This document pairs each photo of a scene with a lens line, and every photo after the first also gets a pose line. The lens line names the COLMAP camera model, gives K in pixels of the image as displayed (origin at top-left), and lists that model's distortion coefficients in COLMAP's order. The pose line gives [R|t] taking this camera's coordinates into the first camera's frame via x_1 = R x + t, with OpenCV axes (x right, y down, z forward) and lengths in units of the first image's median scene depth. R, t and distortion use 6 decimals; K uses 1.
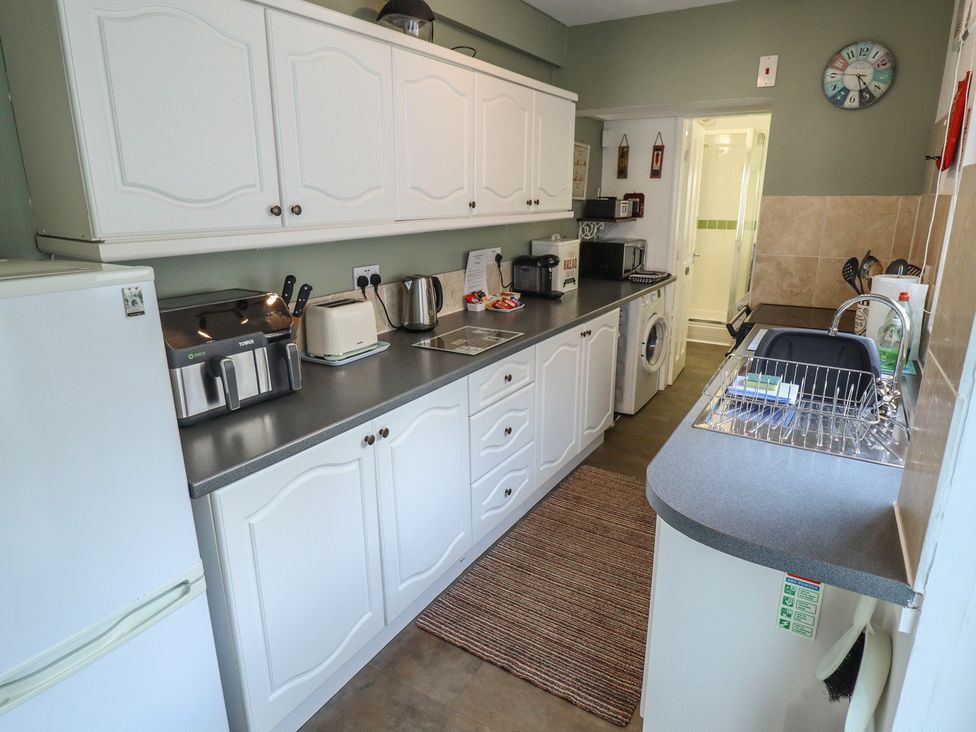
lens RADIAL K [[584.7, 0, 491.0], [0, 584.7, 365.0], [0, 0, 1]] dist [-0.002632, -0.006504]
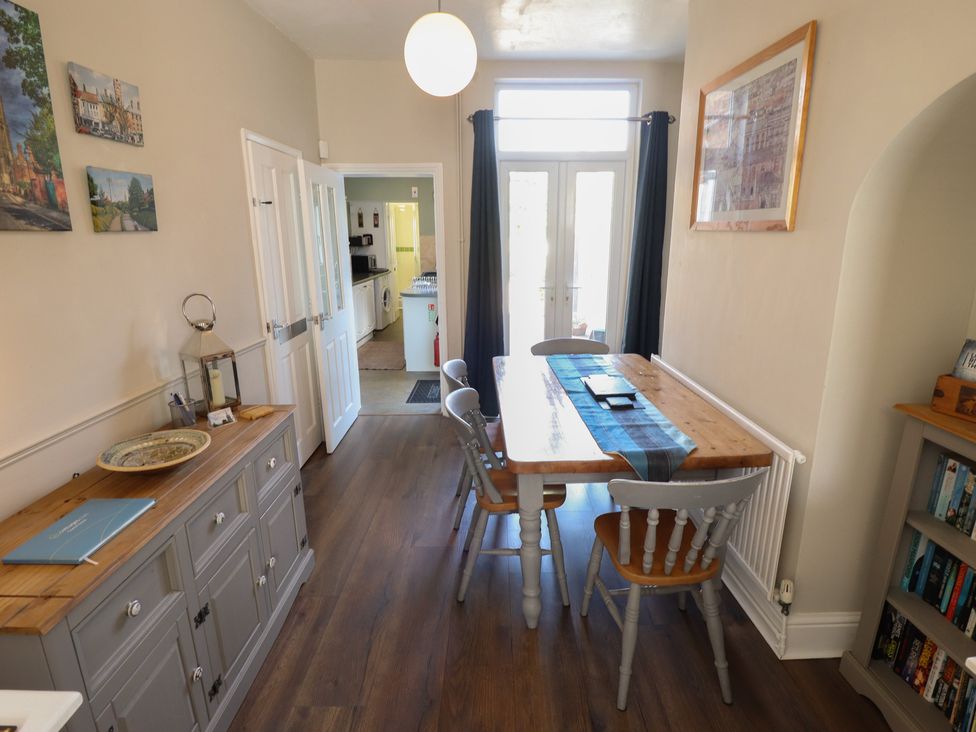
lens RADIAL K [[513.9, 0, 488.6], [0, 513.9, 363.4], [0, 0, 1]] dist [0.002308, -0.016016]
pose [[0.866582, -0.121560, 0.484002, -0.366846], [0.137995, 0.990432, 0.001680, 0.255246], [-0.479575, 0.065333, 0.875065, -0.908574]]
